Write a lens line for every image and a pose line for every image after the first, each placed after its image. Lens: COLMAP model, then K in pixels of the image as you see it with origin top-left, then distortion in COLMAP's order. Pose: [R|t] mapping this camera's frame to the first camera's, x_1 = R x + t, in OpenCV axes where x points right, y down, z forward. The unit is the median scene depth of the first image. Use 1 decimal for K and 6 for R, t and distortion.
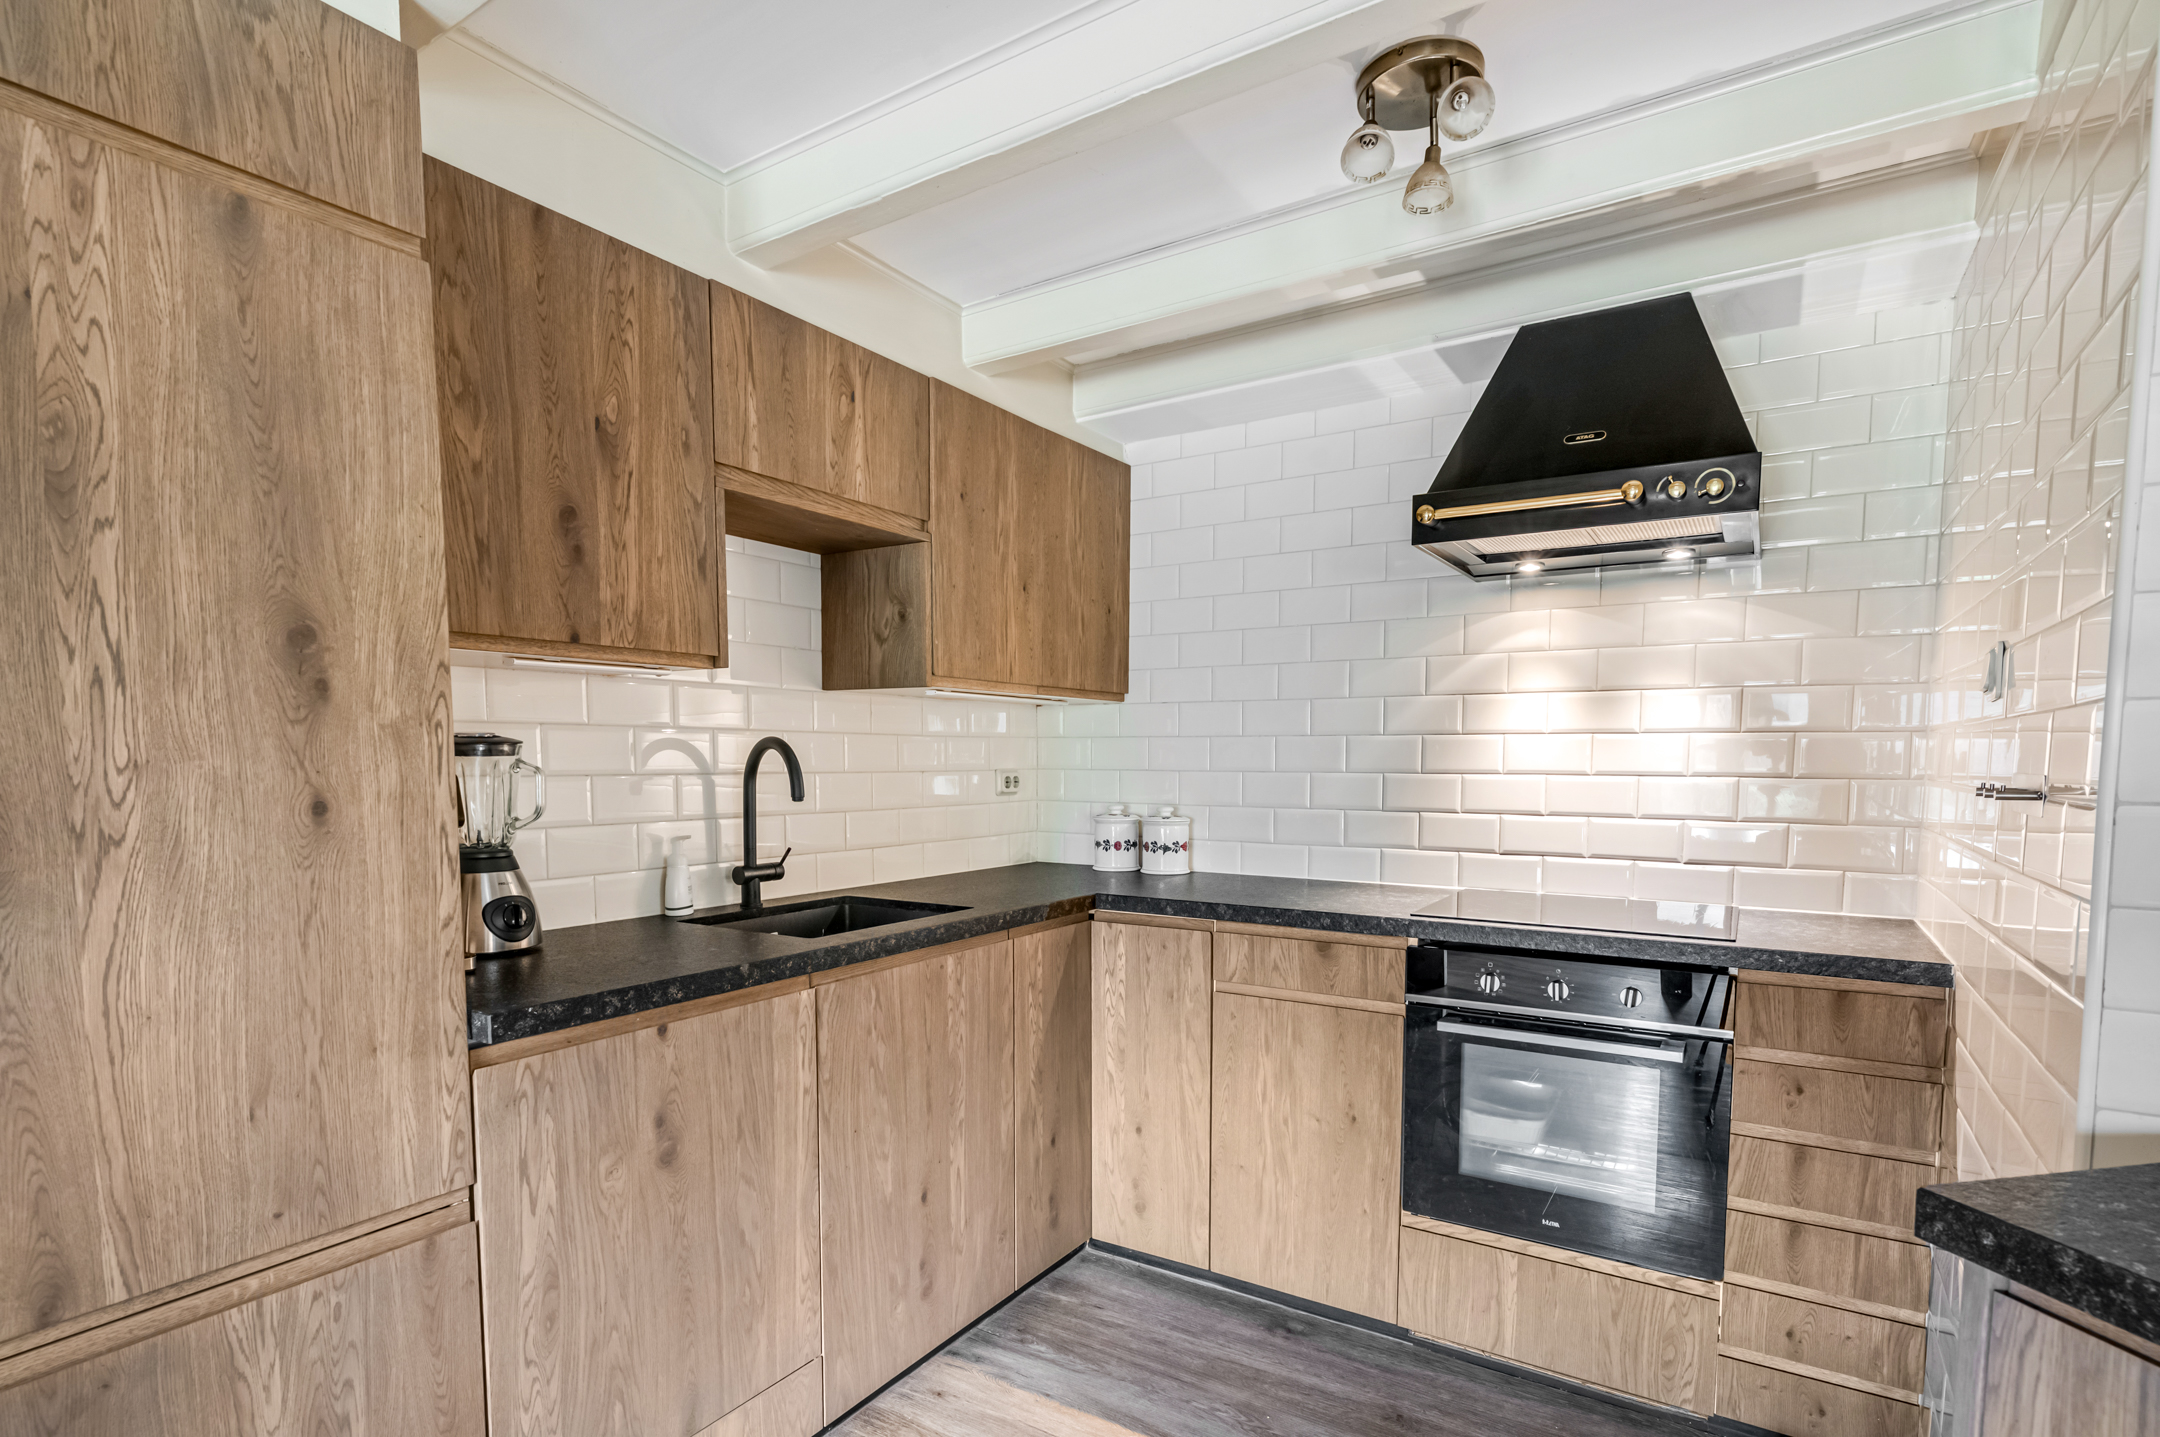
lens RADIAL K [[1065.2, 0, 1081.0], [0, 1065.2, 850.7], [0, 0, 1]] dist [0.001733, -0.000330]
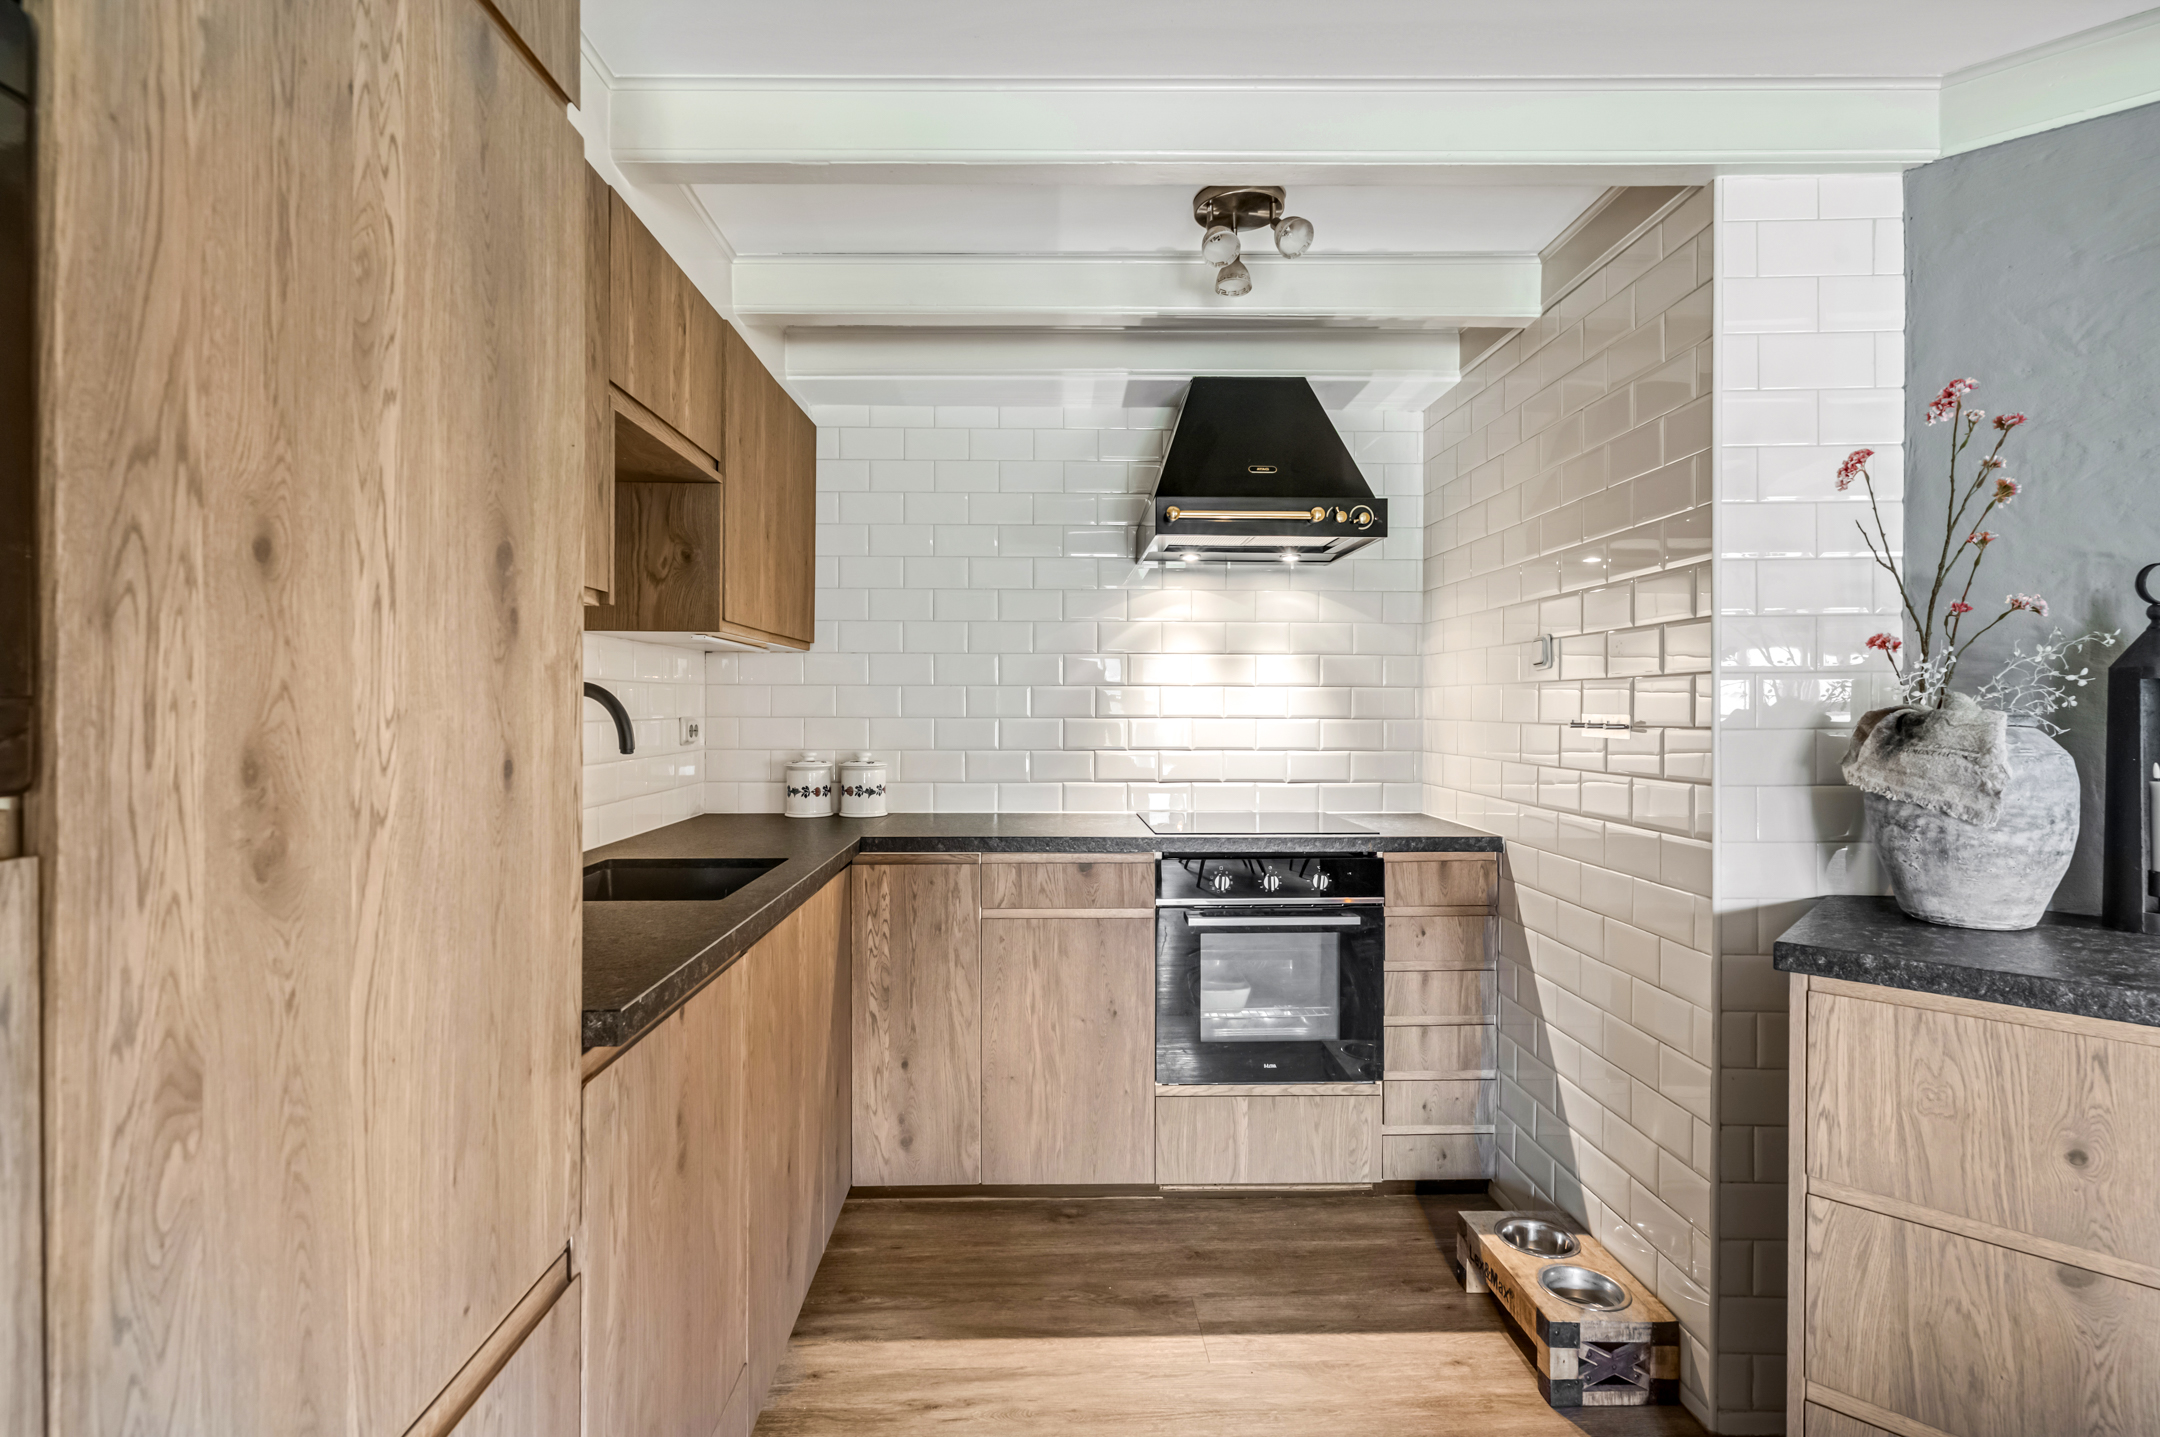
lens RADIAL K [[1025.4, 0, 1080.0], [0, 1025.4, 718.5], [0, 0, 1]] dist [-0.001018, 0.000640]
pose [[0.831142, -0.008467, 0.555996, -0.428800], [0.049888, 0.996987, -0.059394, -0.005703], [-0.553818, 0.077102, 0.829060, 0.068442]]
